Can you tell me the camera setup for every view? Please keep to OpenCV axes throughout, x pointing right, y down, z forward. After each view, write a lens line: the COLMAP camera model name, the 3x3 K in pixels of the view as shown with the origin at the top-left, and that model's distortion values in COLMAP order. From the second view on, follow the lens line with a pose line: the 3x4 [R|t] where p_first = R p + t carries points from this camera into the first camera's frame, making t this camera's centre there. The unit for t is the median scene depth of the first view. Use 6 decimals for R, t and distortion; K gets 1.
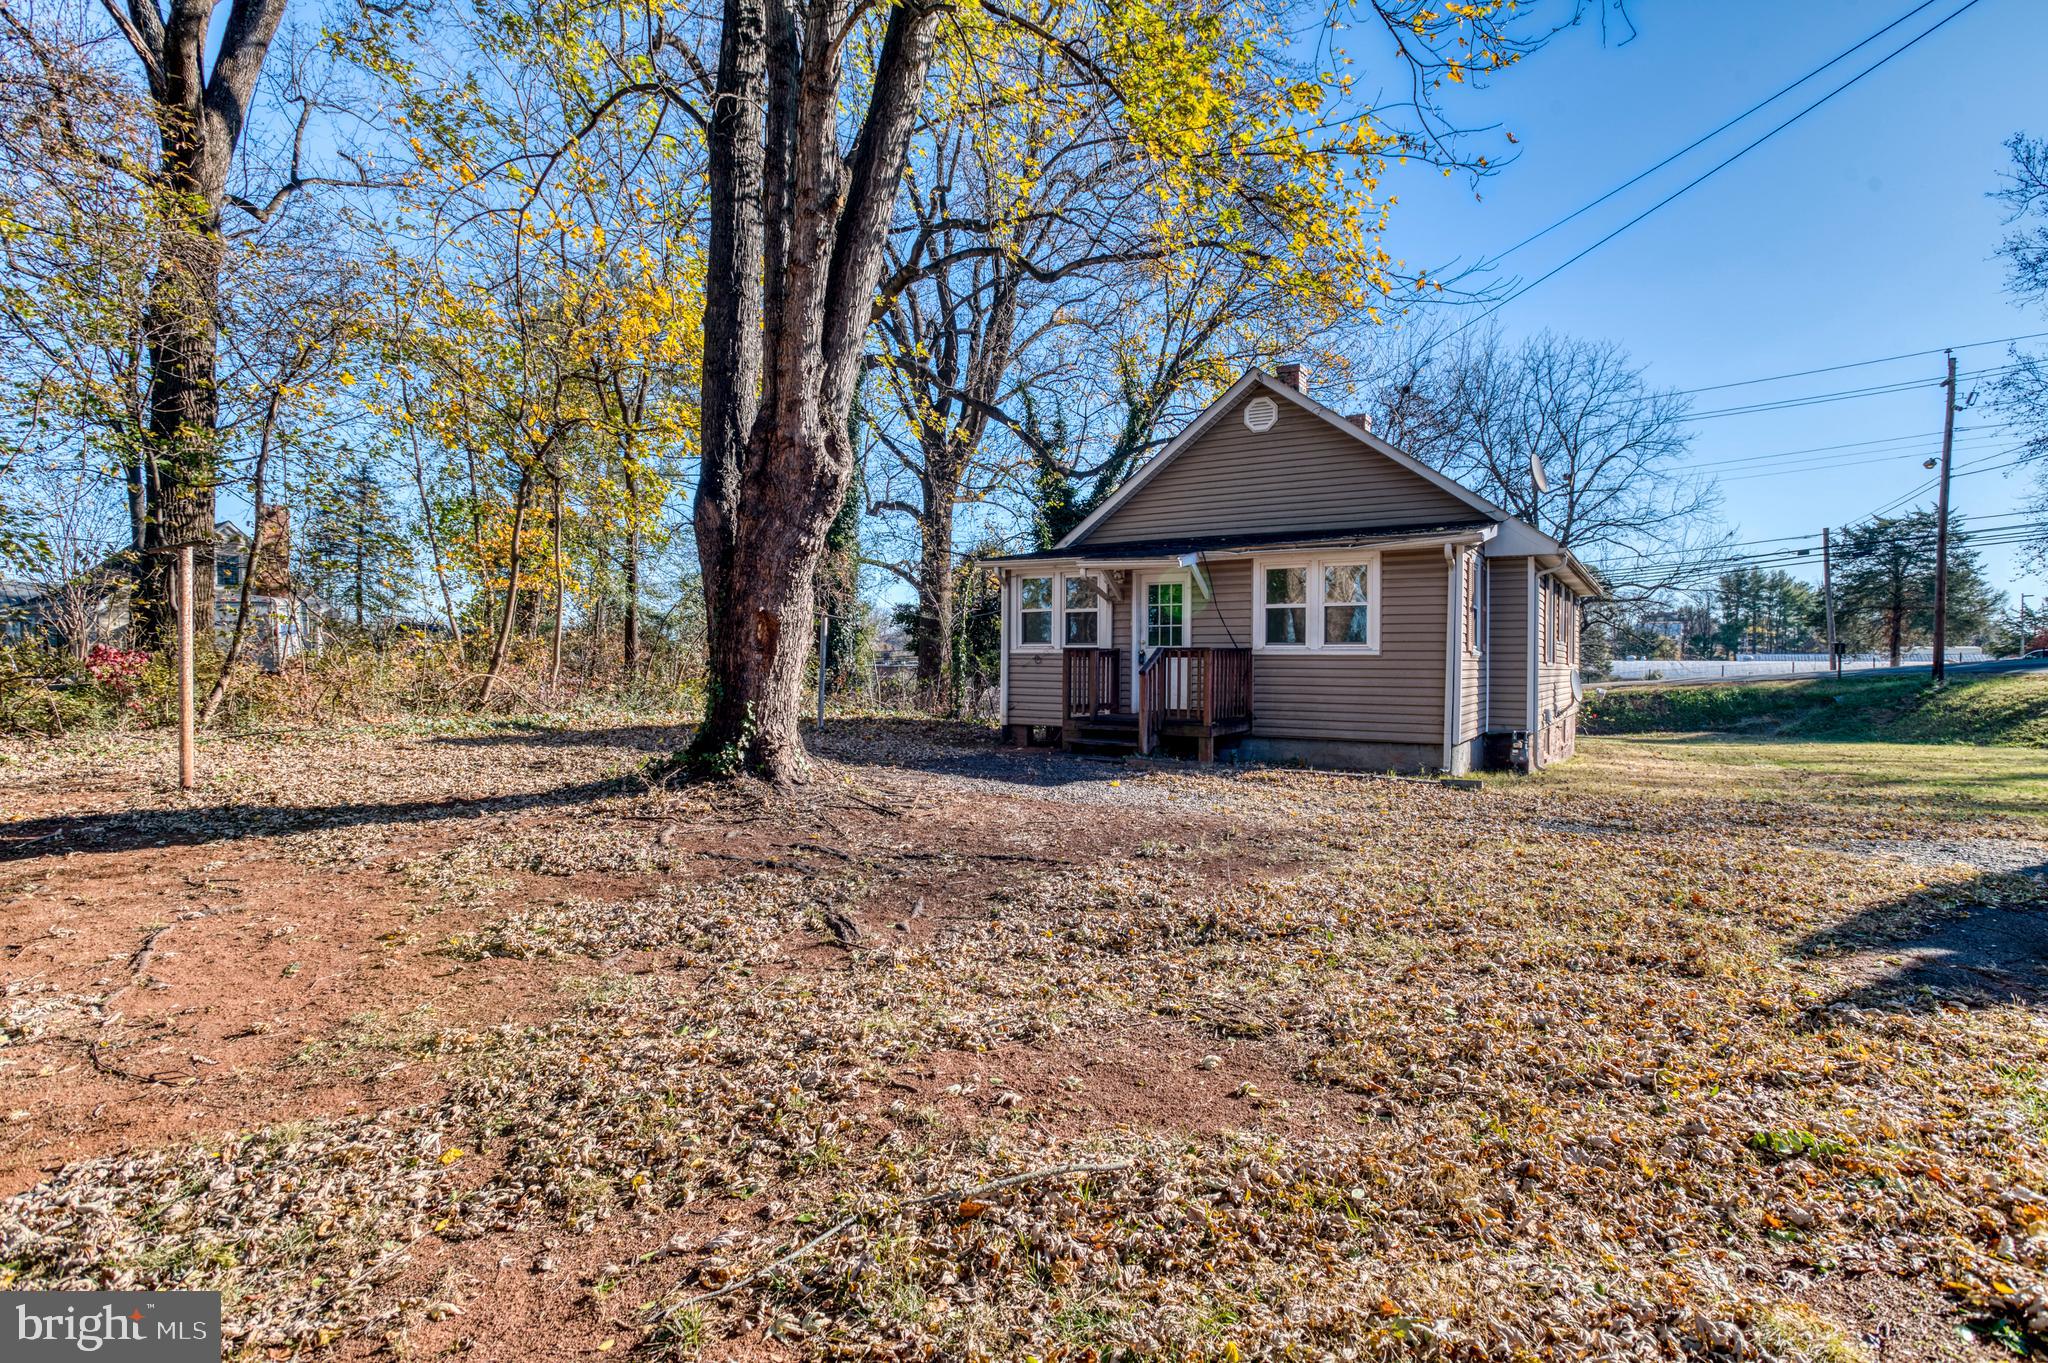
lens RADIAL K [[979.8, 0, 1024.0], [0, 979.8, 681.5], [0, 0, 1]] dist [-0.000551, 0.000139]
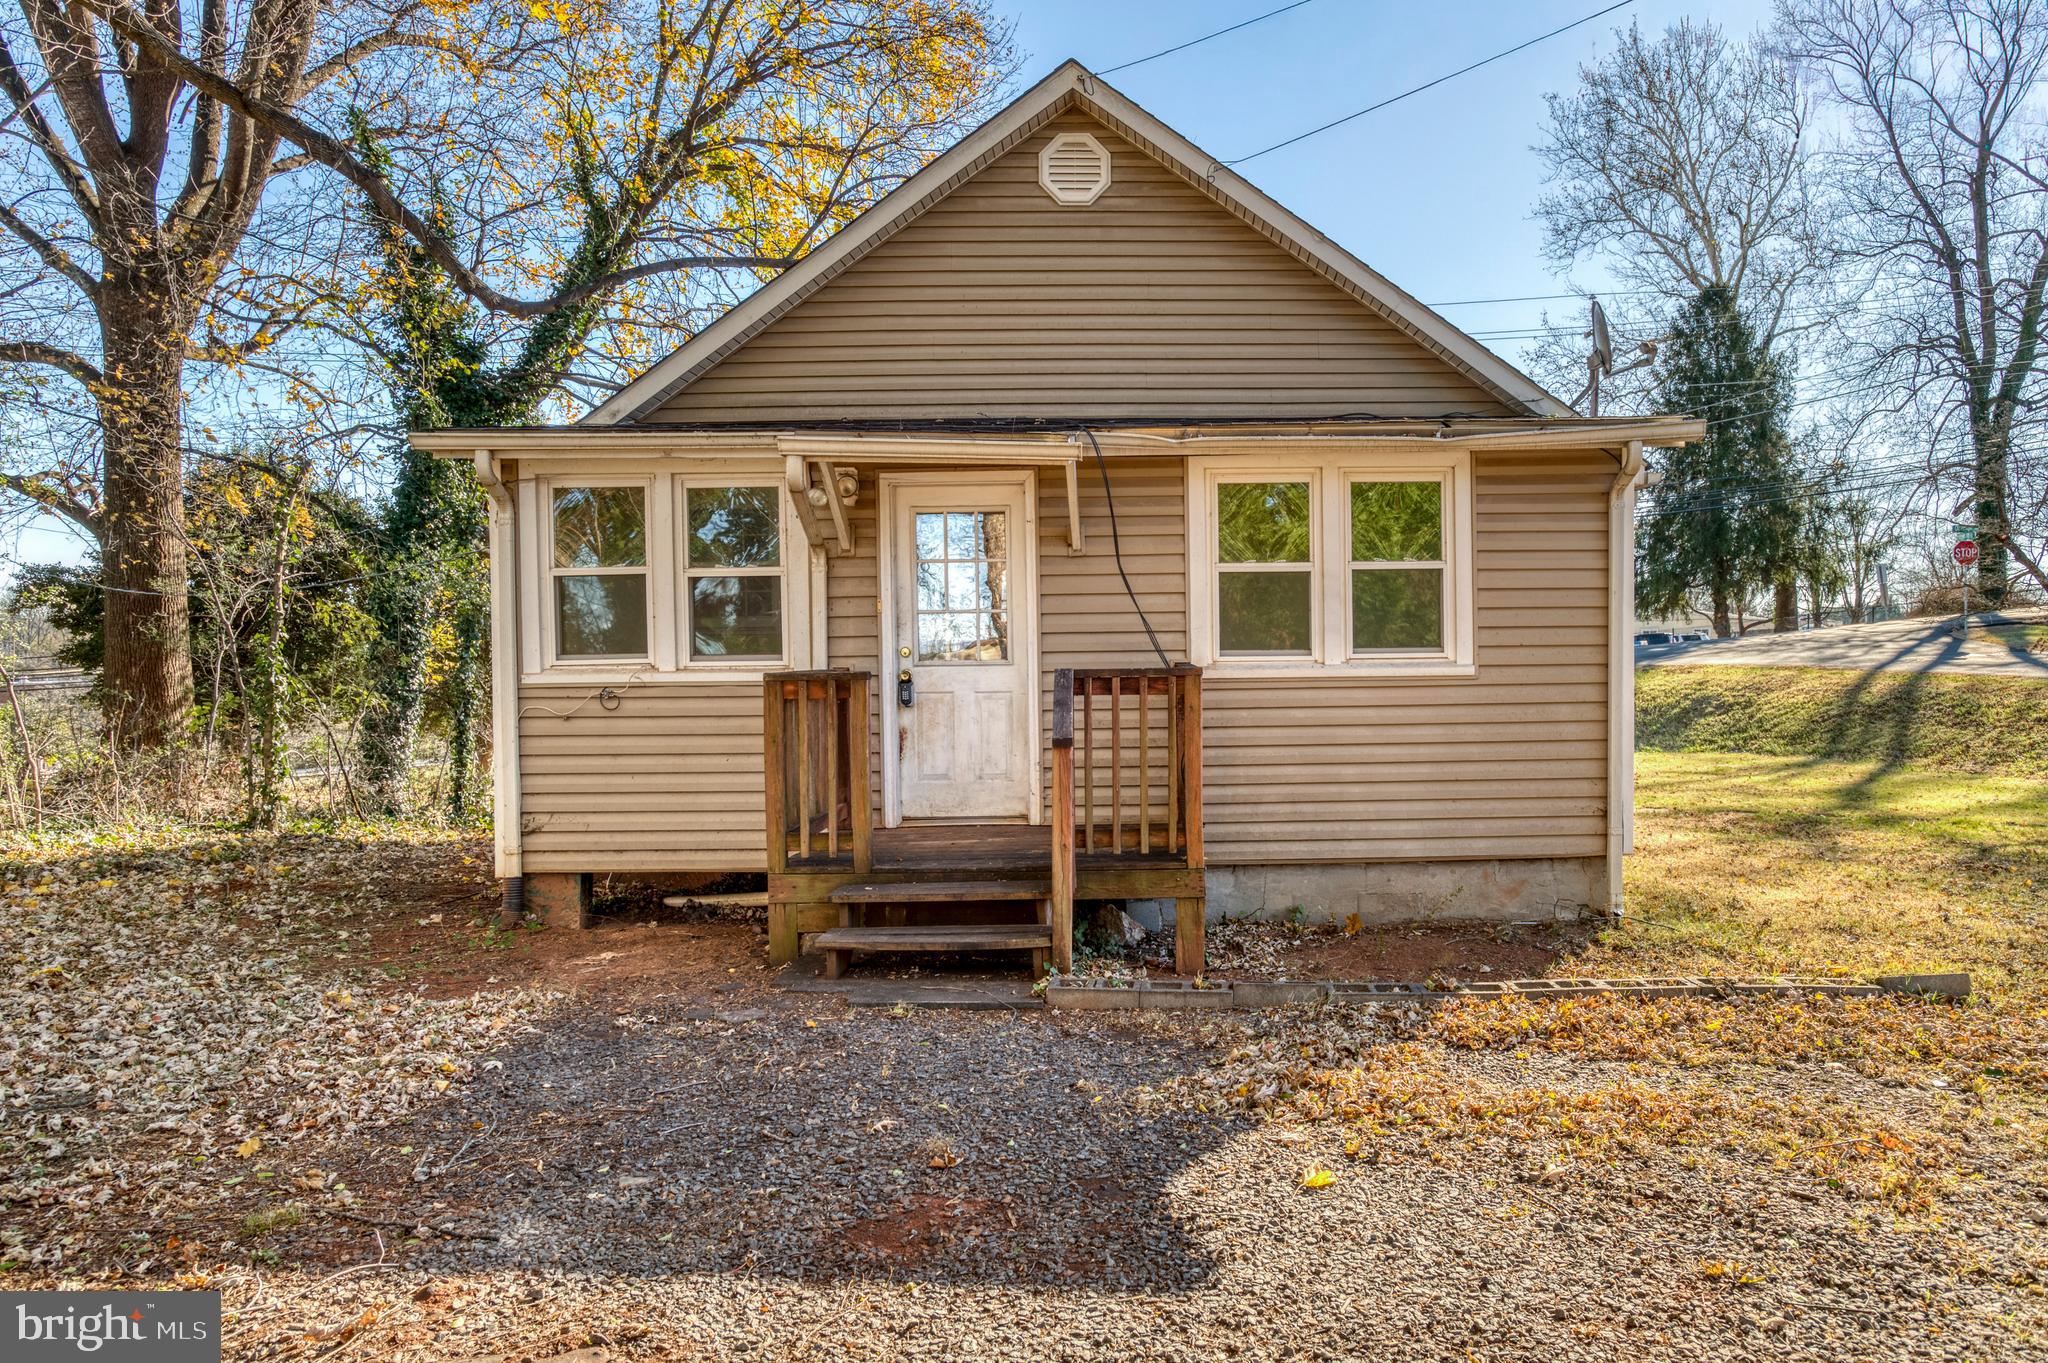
lens RADIAL K [[1343.7, 0, 1153.9], [0, 1343.7, 696.6], [0, 0, 1]] dist [-0.006169, -0.002708]
pose [[0.834994, -0.033207, 0.549257, -0.066724], [0.029673, 0.999442, 0.015316, -0.017565], [-0.549459, 0.003510, 0.835513, 0.310278]]
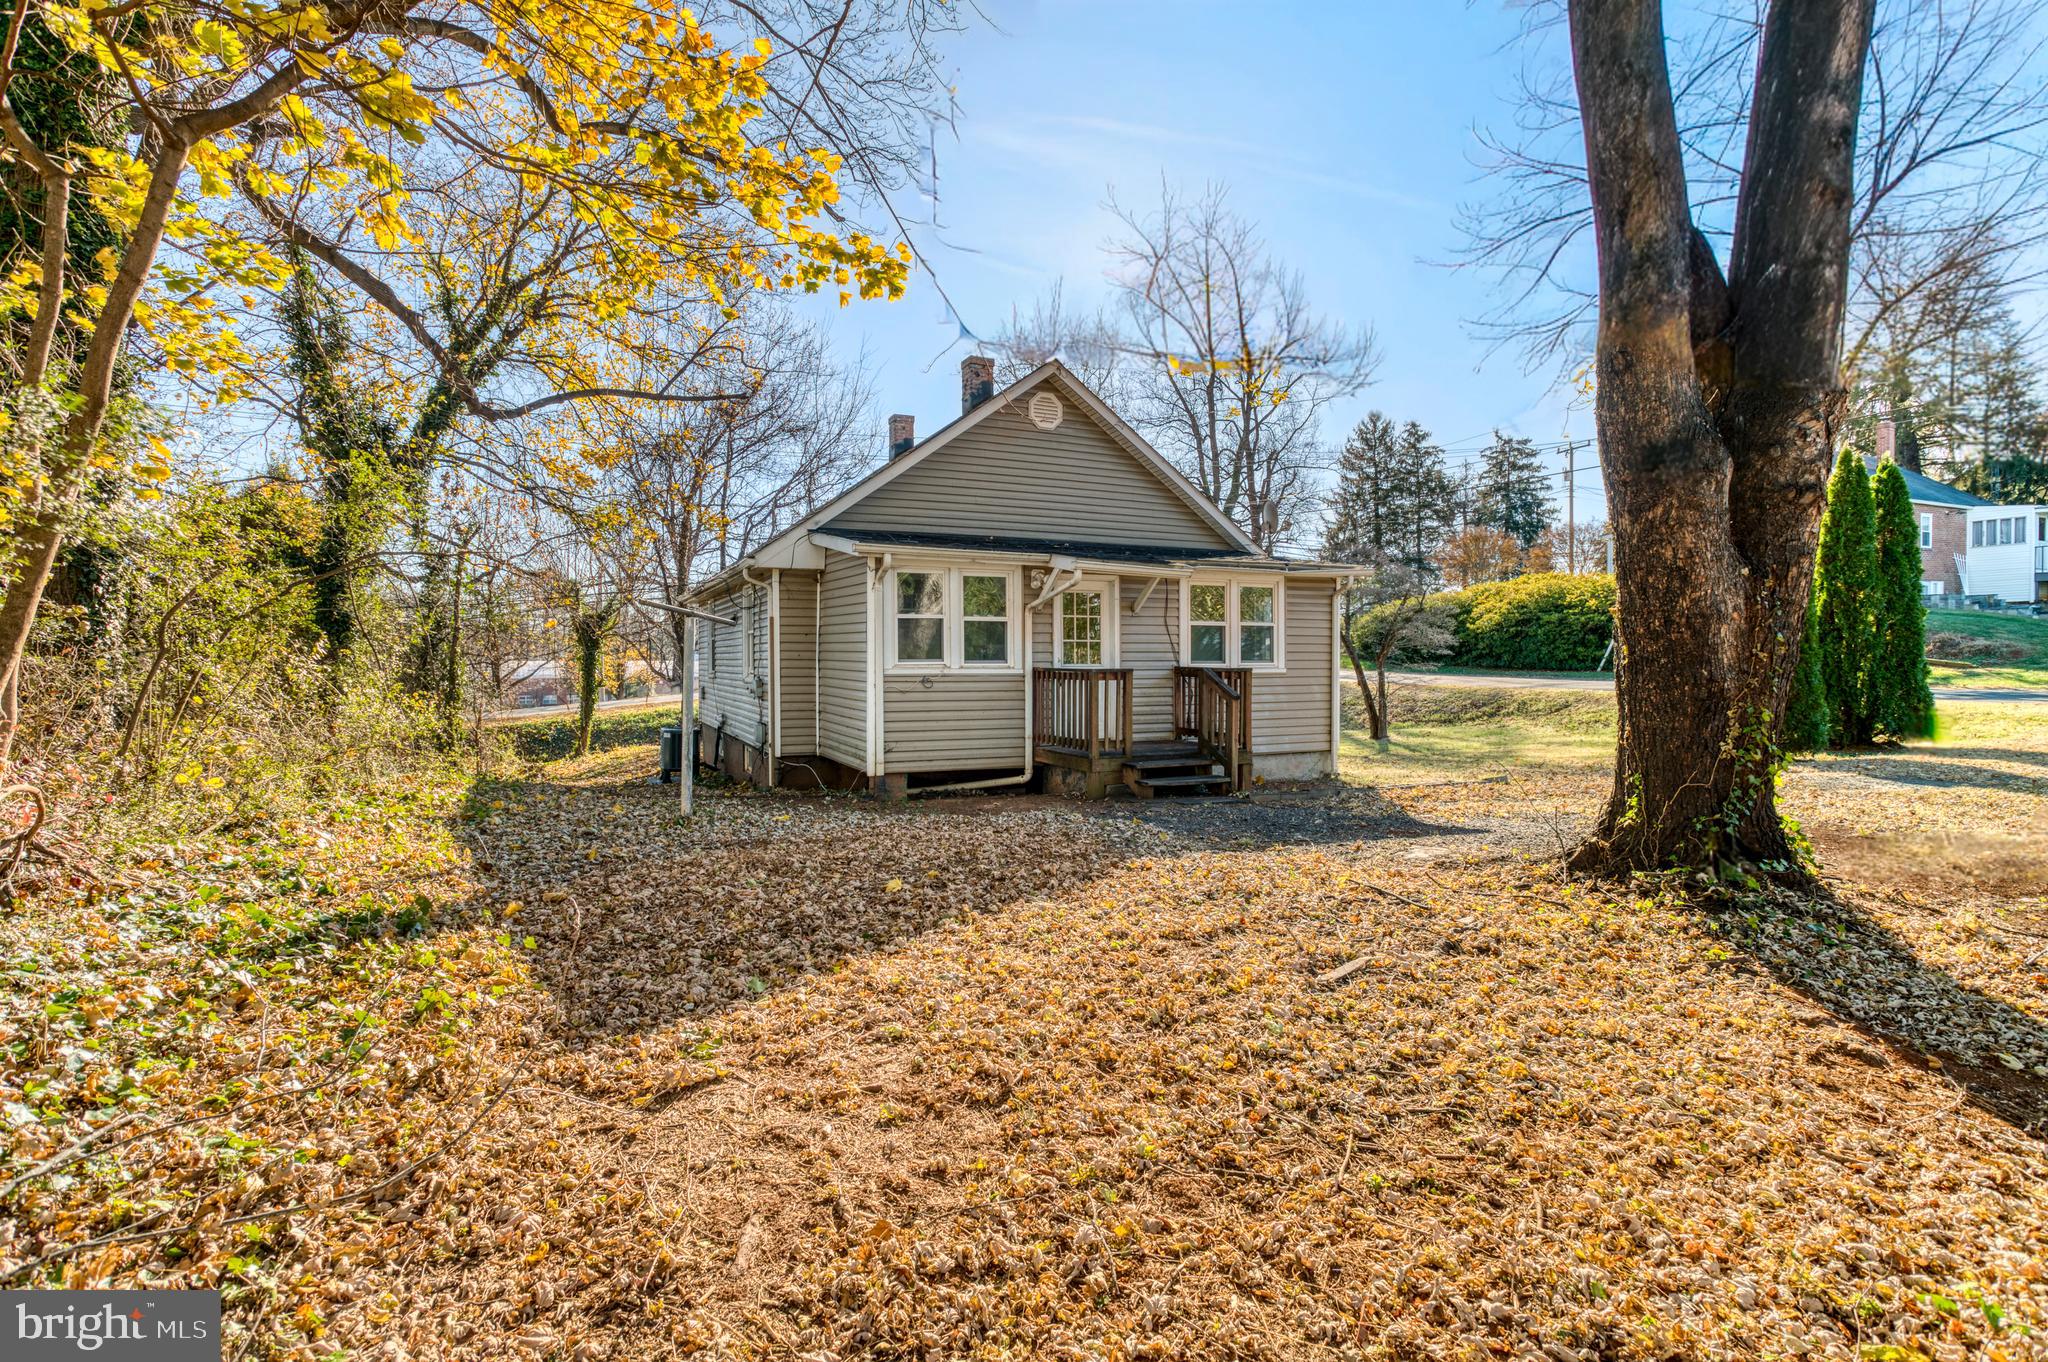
lens RADIAL K [[979.8, 0, 1024.0], [0, 979.8, 681.0], [0, 0, 1]] dist [-0.000551, 0.000139]
pose [[0.572410, -0.015747, 0.819816, -0.374731], [0.024008, 0.999709, 0.002439, -0.016427], [-0.819616, 0.018286, 0.572621, 0.355085]]
